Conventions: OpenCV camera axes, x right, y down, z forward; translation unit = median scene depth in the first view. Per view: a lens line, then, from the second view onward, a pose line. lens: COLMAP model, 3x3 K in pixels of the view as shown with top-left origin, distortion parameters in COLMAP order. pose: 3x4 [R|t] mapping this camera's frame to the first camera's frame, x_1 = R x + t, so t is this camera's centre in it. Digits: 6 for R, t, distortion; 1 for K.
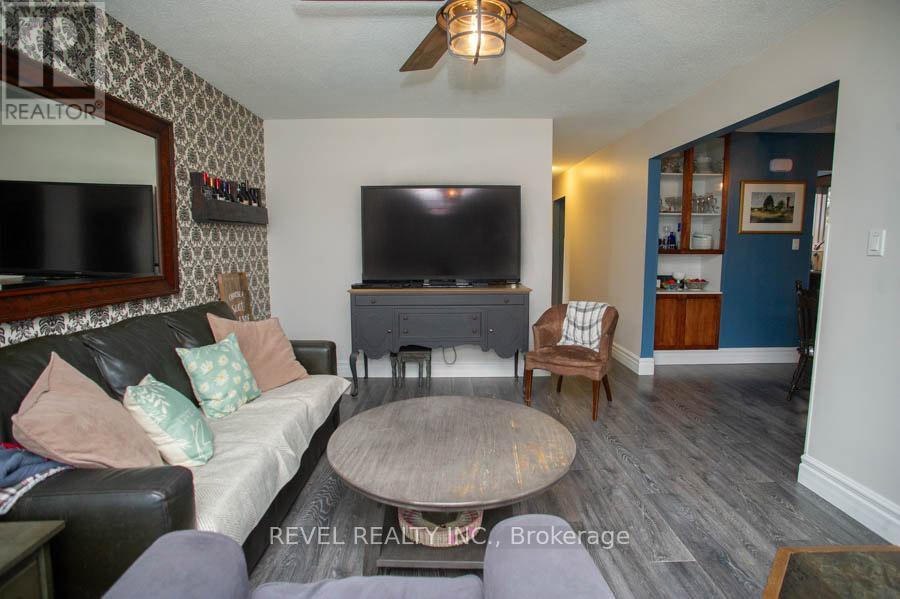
lens RADIAL K [[465.5, 0, 450.0], [0, 465.5, 299.5], [0, 0, 1]] dist [-0.000236, 0.000282]
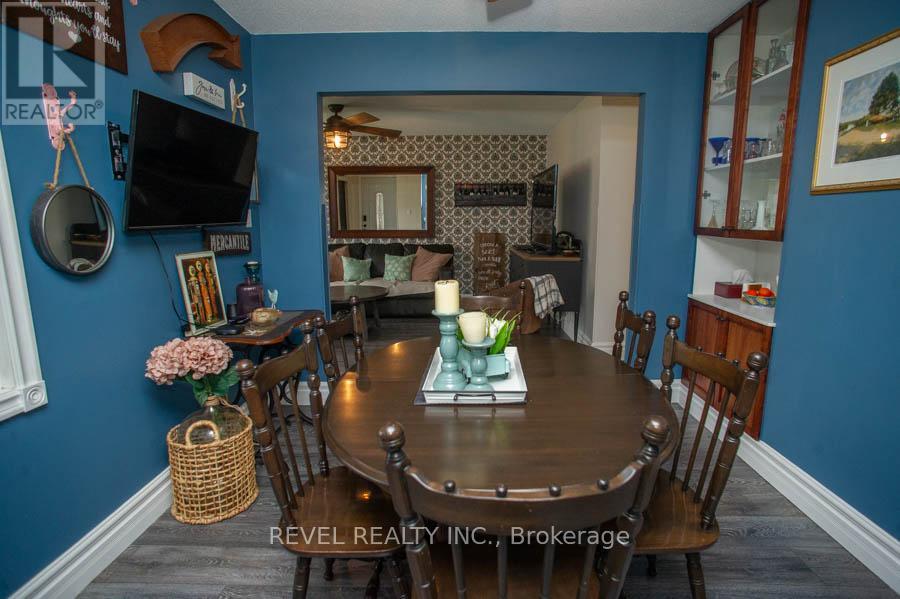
lens RADIAL K [[465.5, 0, 450.0], [0, 465.5, 299.5], [0, 0, 1]] dist [-0.000236, 0.000282]
pose [[-0.048513, 0.175146, -0.983346, 1.067830], [-0.119380, 0.976432, 0.179804, -0.085254], [0.991663, 0.126115, -0.026461, 0.704784]]
